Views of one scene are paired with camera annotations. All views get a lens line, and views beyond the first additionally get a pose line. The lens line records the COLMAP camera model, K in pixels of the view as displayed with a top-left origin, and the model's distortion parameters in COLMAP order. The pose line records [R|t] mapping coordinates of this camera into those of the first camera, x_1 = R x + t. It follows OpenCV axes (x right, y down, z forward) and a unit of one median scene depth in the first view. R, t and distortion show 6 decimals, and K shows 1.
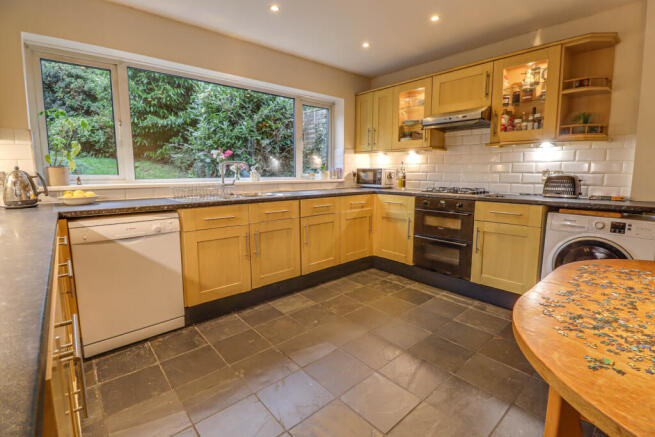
lens RADIAL K [[311.5, 0, 327.4], [0, 311.5, 217.1], [0, 0, 1]] dist [-0.000631, -0.012413]
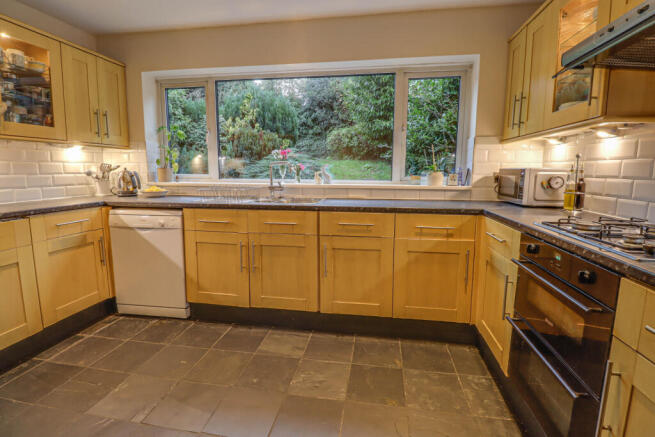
lens RADIAL K [[311.5, 0, 327.2], [0, 311.5, 214.1], [0, 0, 1]] dist [-0.000631, -0.012413]
pose [[0.621999, 0.110262, -0.775215, 0.498839], [-0.119008, 0.991846, 0.045587, -0.085729], [0.773921, 0.063902, 0.630050, 0.552474]]
